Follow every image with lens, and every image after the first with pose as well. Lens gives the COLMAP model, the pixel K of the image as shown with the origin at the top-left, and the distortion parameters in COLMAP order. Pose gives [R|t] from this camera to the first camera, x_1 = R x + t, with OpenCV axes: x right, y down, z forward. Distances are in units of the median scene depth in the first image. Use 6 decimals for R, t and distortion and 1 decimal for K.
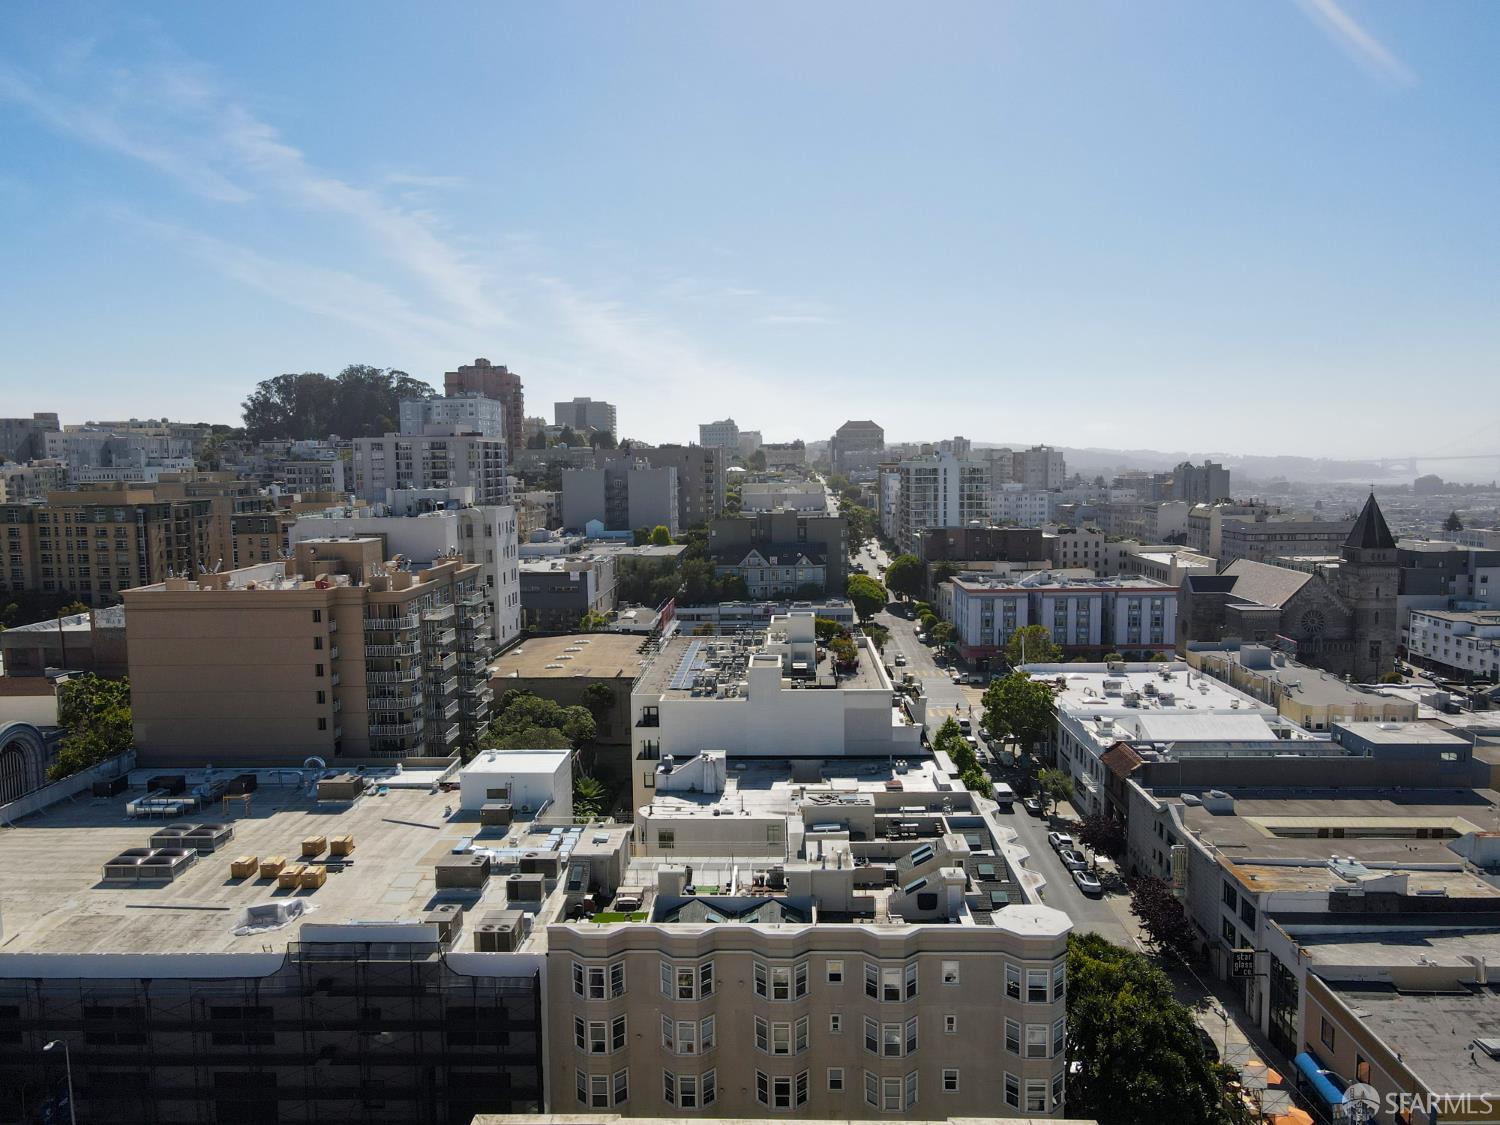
lens RADIAL K [[1099.5, 0, 745.9], [0, 1099.5, 565.3], [0, 0, 1]] dist [-0.003031, 0.036432]
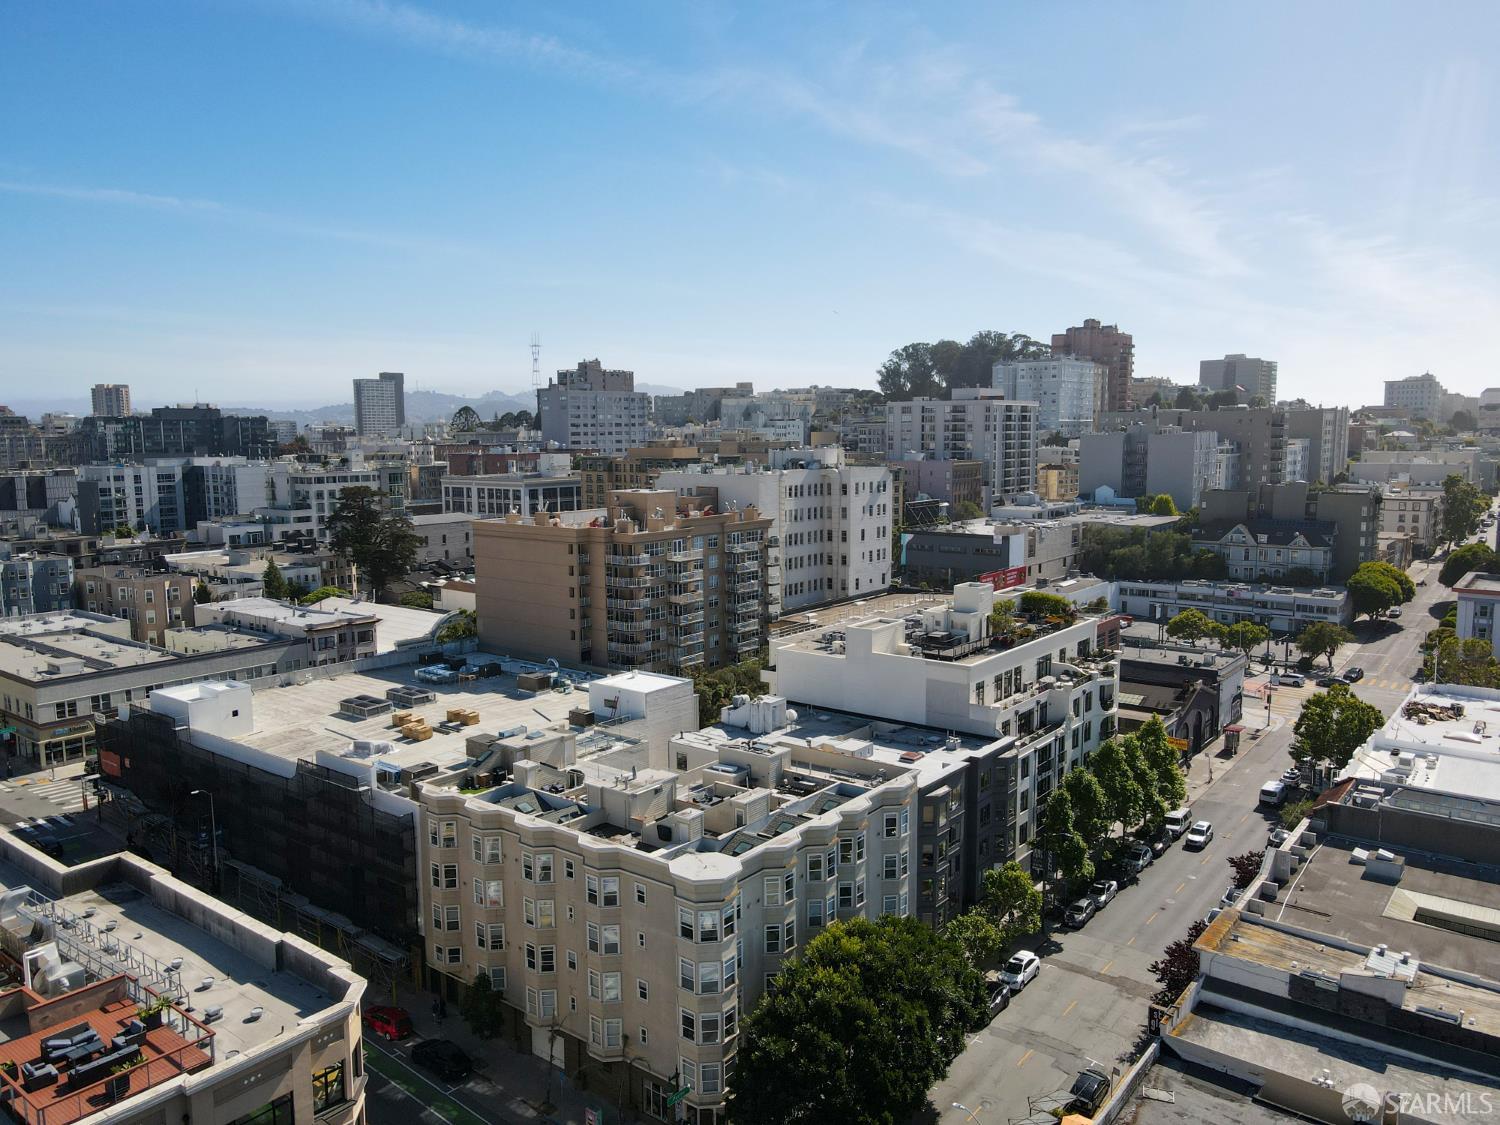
lens RADIAL K [[1099.5, 0, 745.9], [0, 1099.5, 565.3], [0, 0, 1]] dist [-0.003031, 0.036432]
pose [[0.810252, 0.079440, -0.580673, 0.246064], [-0.059176, 0.996797, 0.053797, -0.007250], [0.583087, -0.009228, 0.812358, 0.045683]]
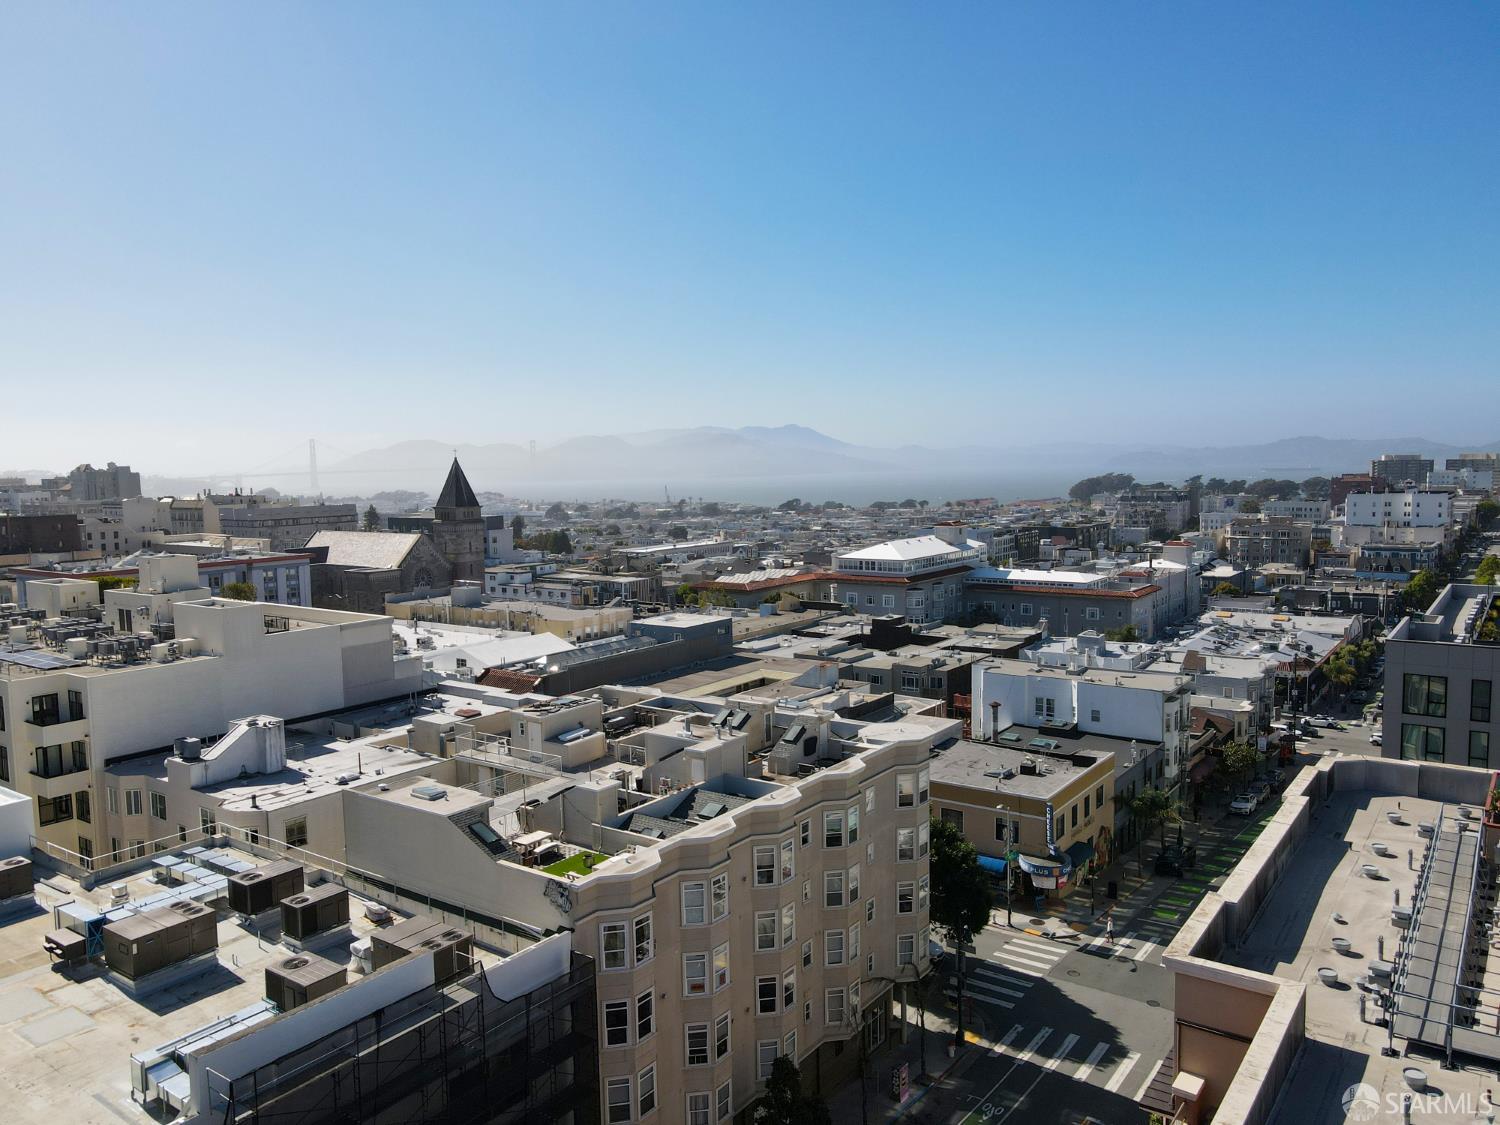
lens RADIAL K [[1099.5, 0, 745.9], [0, 1099.5, 565.3], [0, 0, 1]] dist [-0.003031, 0.036432]
pose [[0.560233, -0.074802, 0.824951, -0.184370], [0.088420, 0.995624, 0.030230, 0.034045], [-0.823602, 0.056007, 0.564396, 0.146056]]
